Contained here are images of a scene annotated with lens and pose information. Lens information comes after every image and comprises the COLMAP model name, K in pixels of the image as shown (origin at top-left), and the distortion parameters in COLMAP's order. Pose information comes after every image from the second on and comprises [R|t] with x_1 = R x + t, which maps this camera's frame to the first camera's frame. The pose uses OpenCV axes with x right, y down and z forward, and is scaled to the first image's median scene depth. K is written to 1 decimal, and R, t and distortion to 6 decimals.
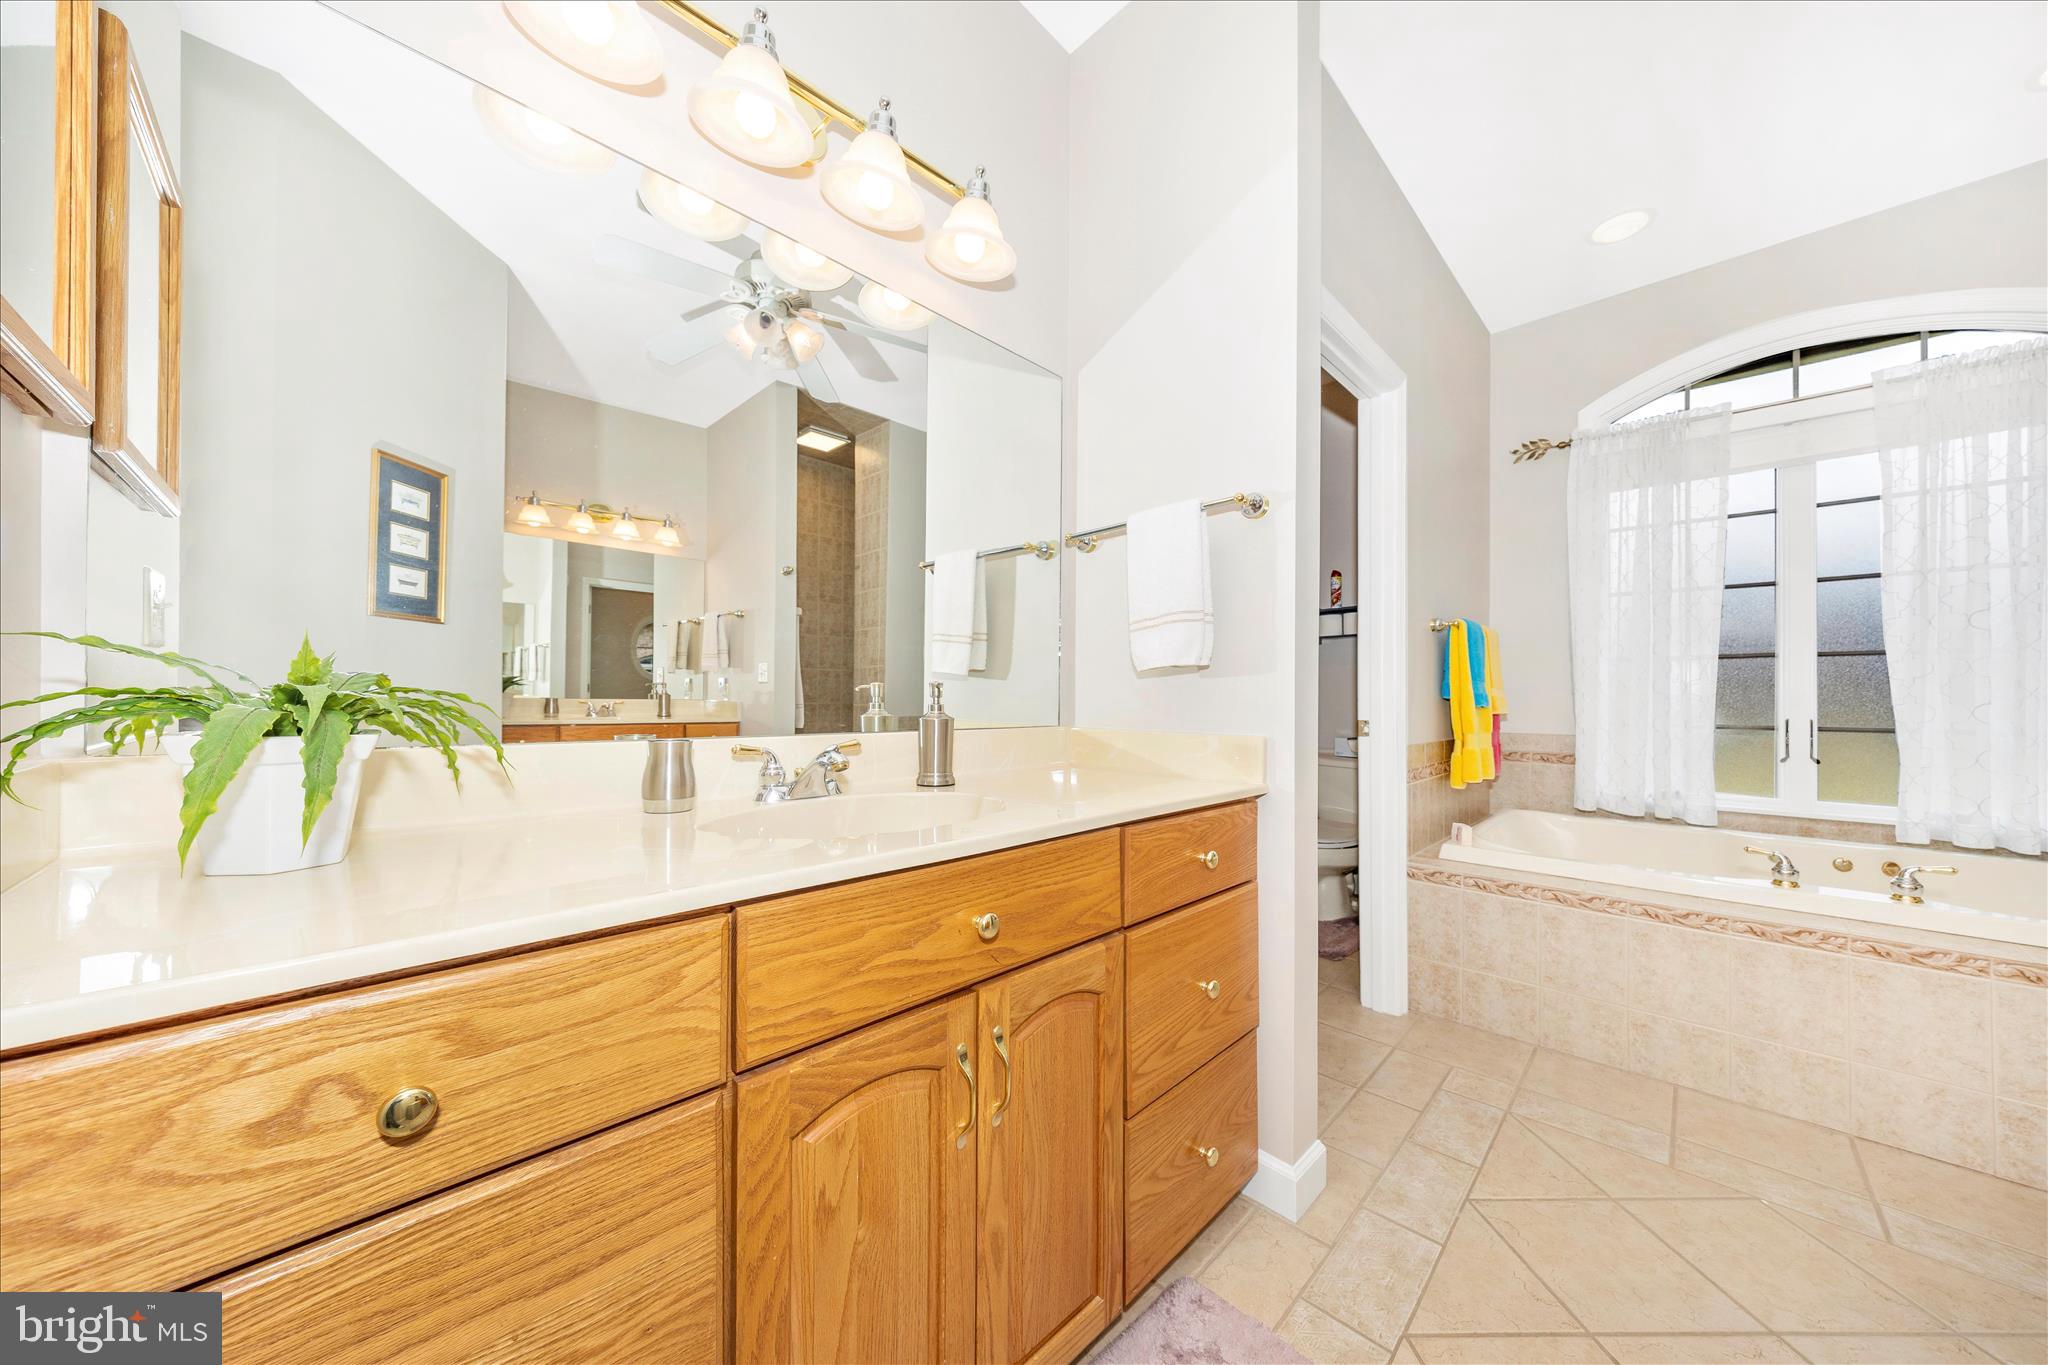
lens RADIAL K [[686.9, 0, 1026.7], [0, 686.9, 693.1], [0, 0, 1]] dist [-0.003367, -0.000644]
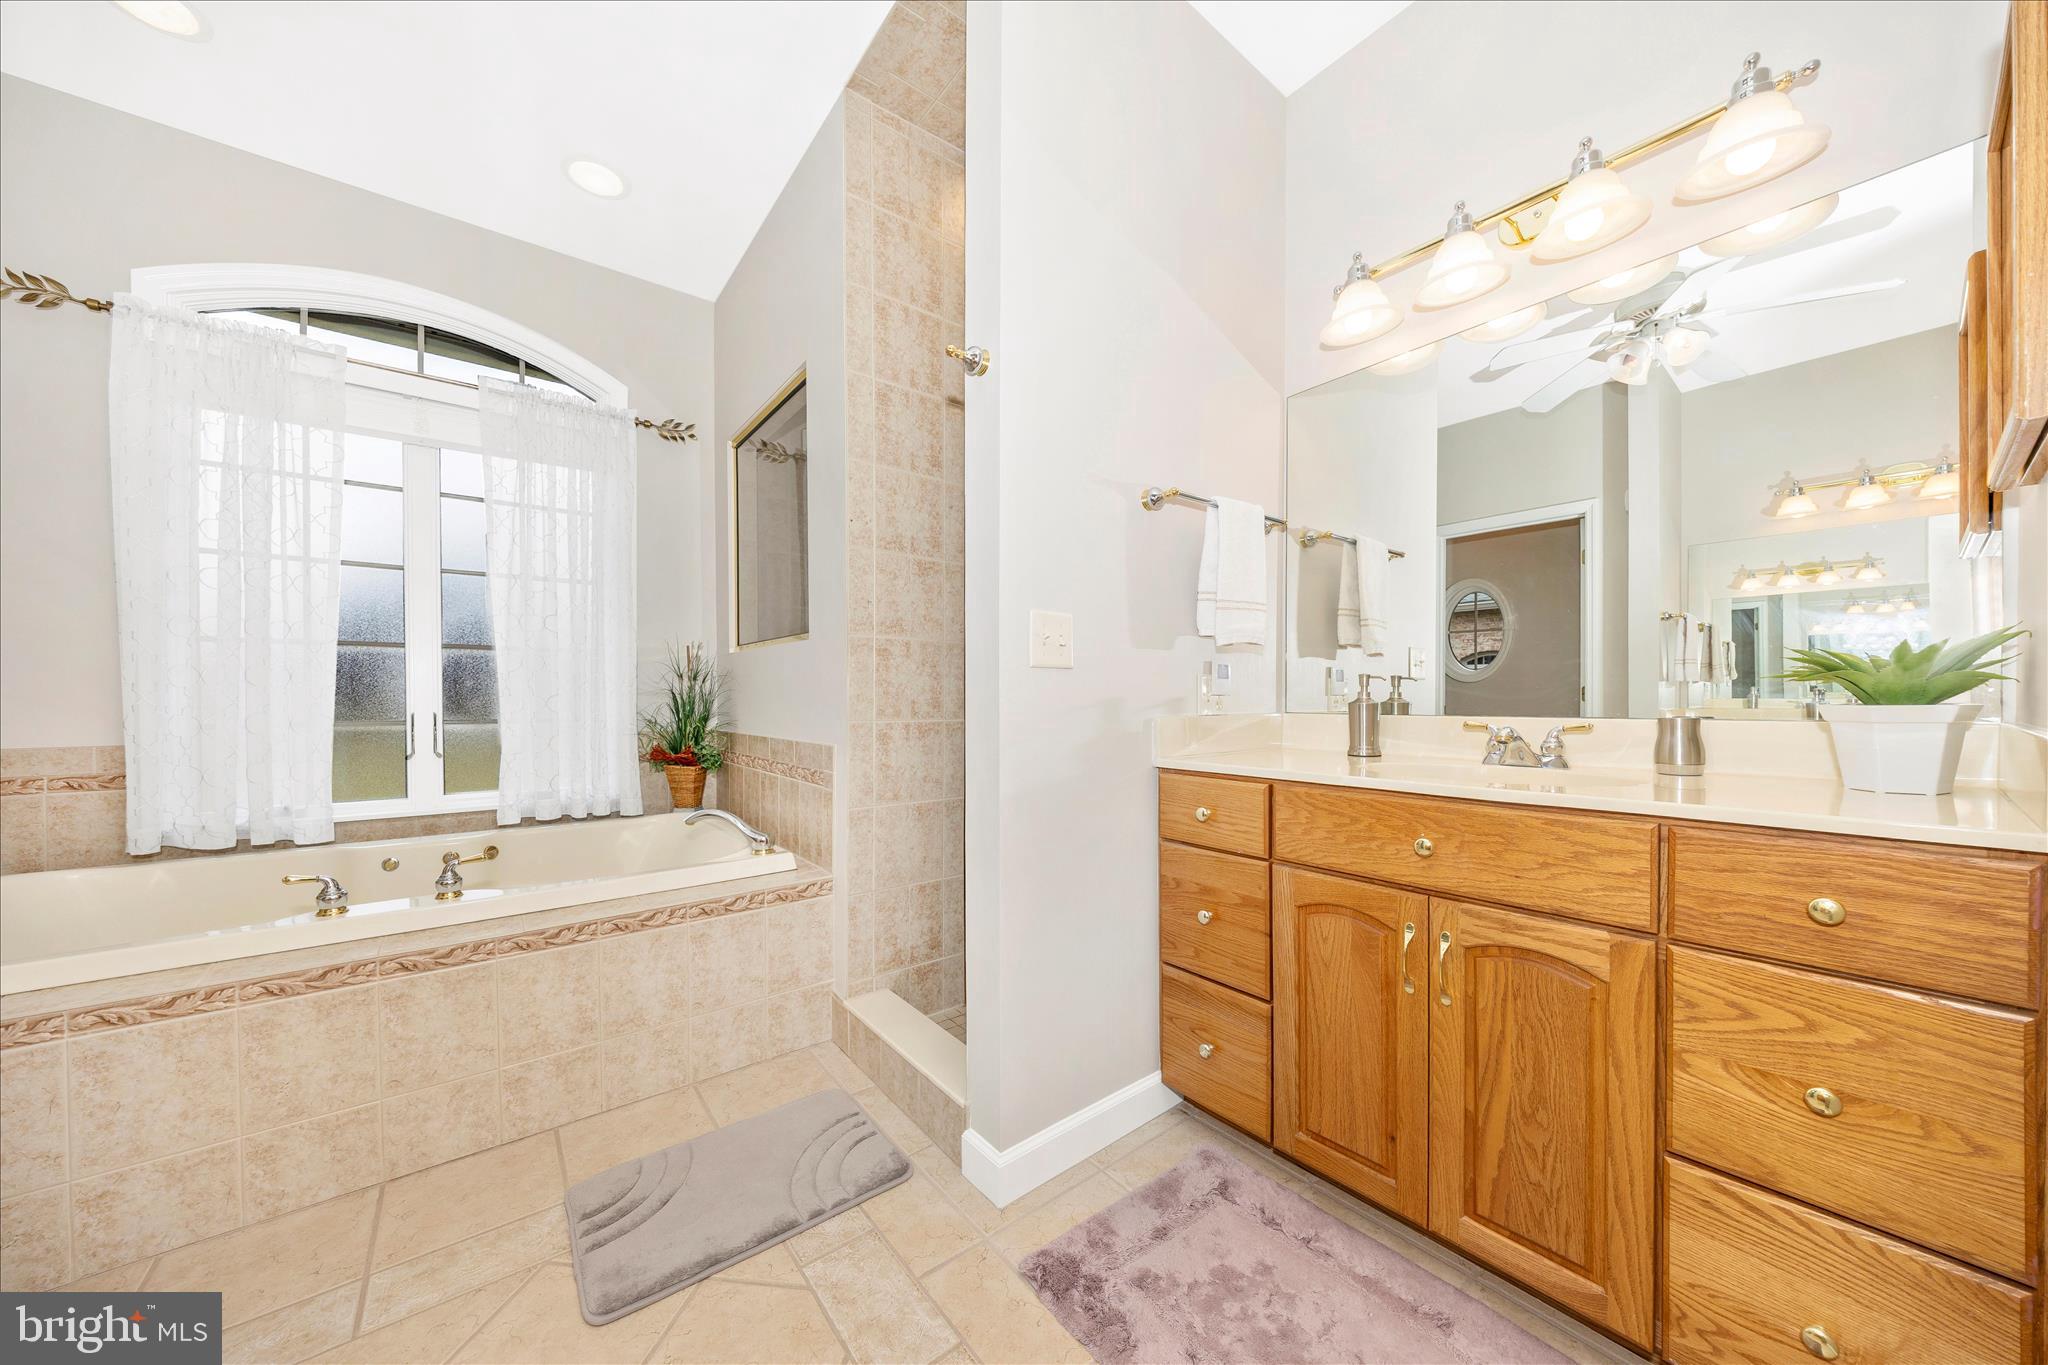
lens RADIAL K [[686.9, 0, 1018.2], [0, 686.9, 706.8], [0, 0, 1]] dist [-0.003367, -0.000644]
pose [[0.133154, -0.018645, 0.990920, 0.348088], [-0.003006, 0.999811, 0.019216, 0.009304], [-0.991091, -0.005537, 0.133073, 0.053434]]
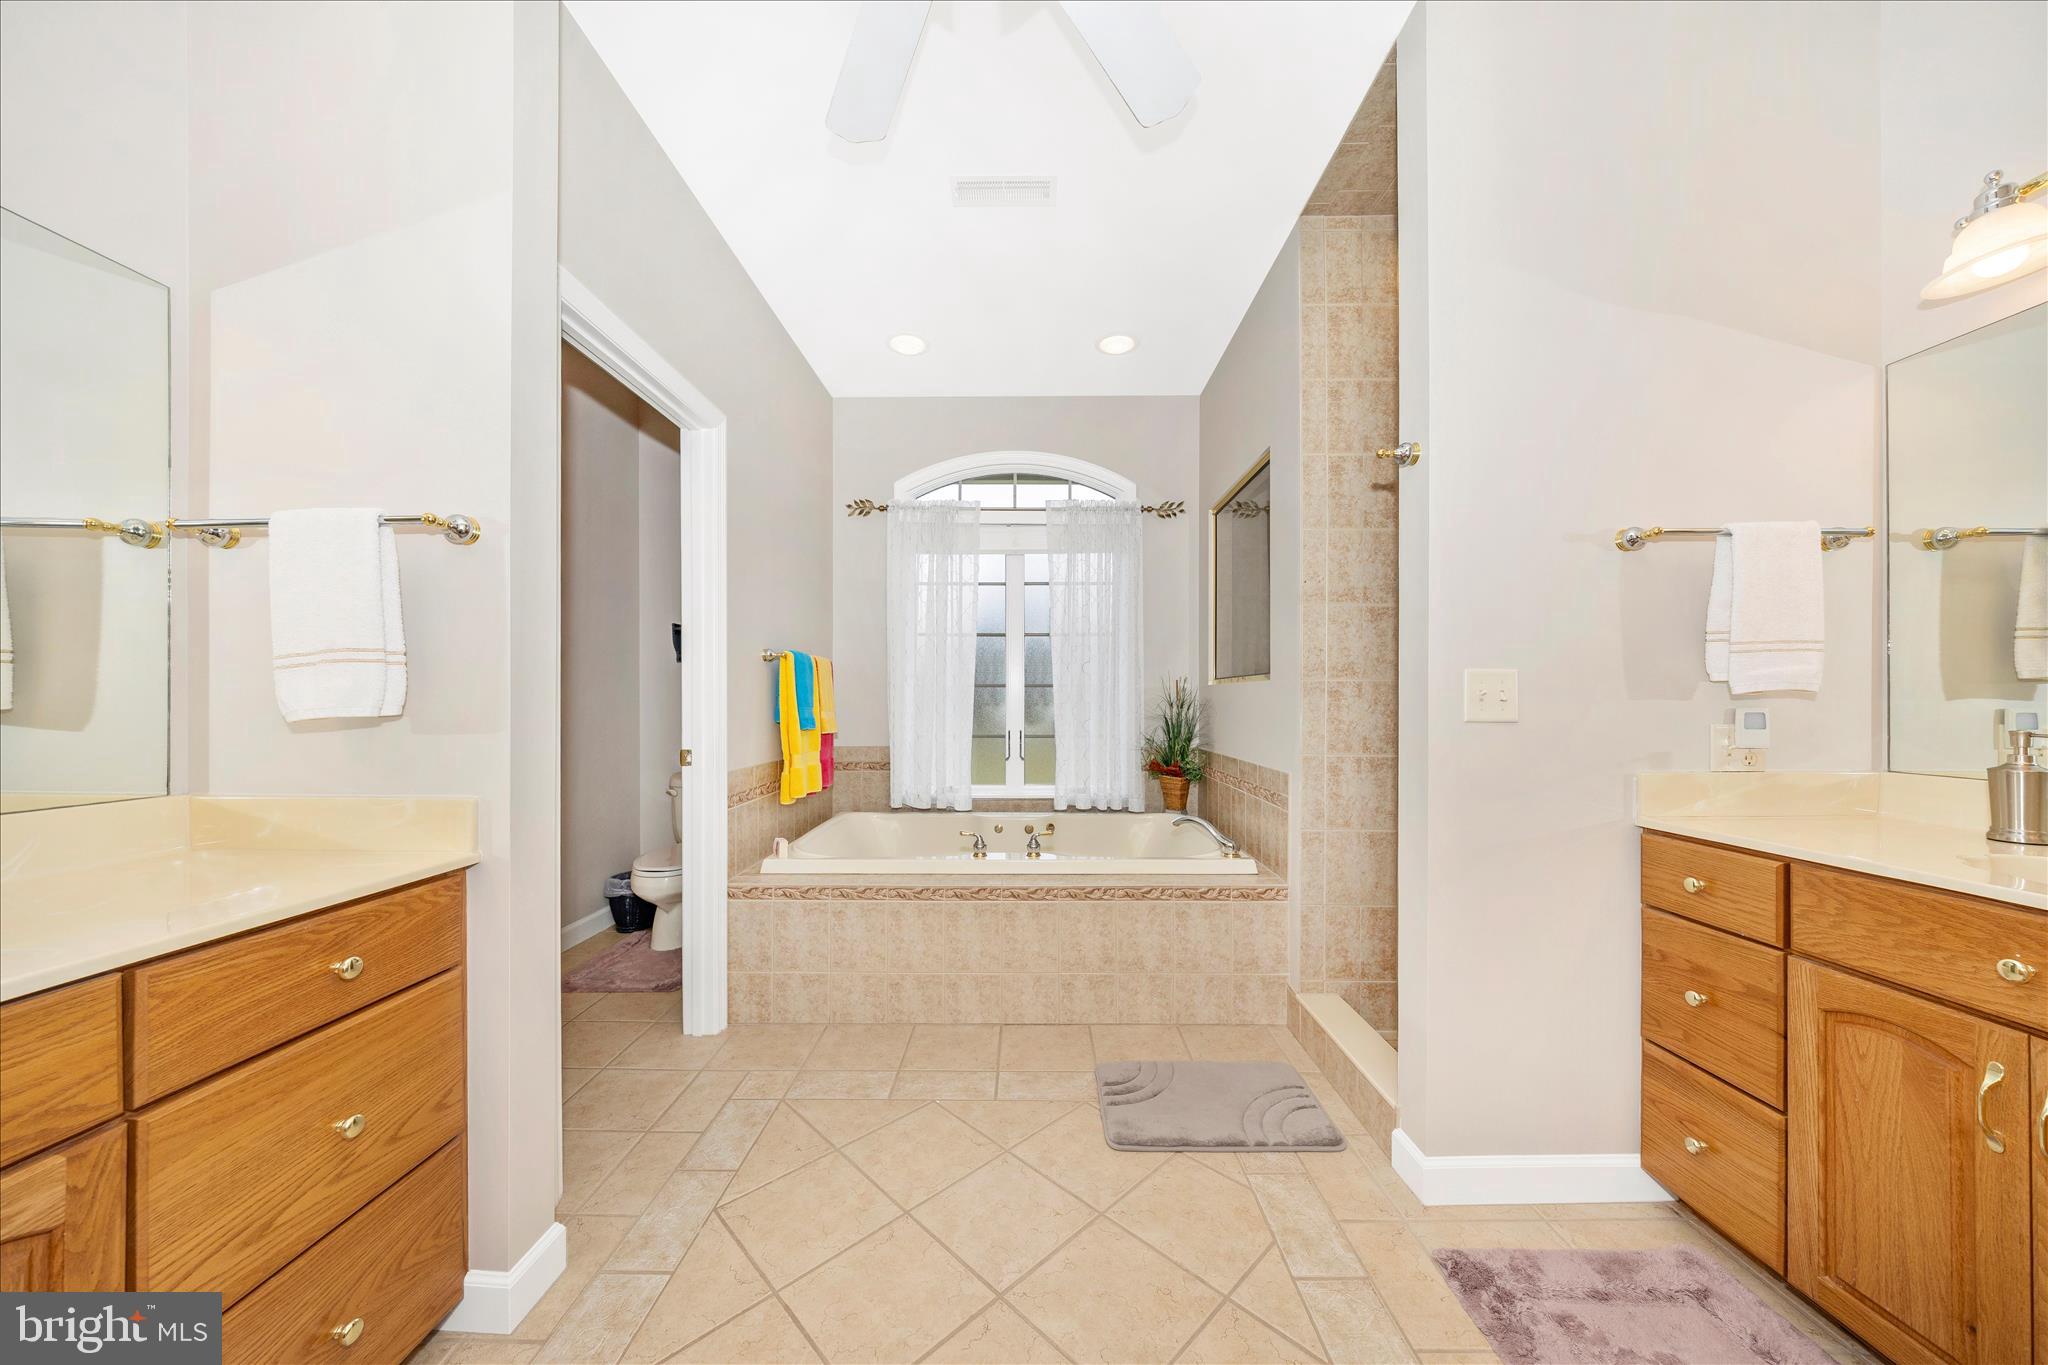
lens RADIAL K [[686.9, 0, 1023.7], [0, 686.9, 698.8], [0, 0, 1]] dist [-0.003367, -0.000644]
pose [[0.723487, -0.005061, 0.690319, 0.172367], [-0.000083, 0.999972, 0.007418, -0.047564], [-0.690338, -0.005424, 0.723467, -0.075847]]
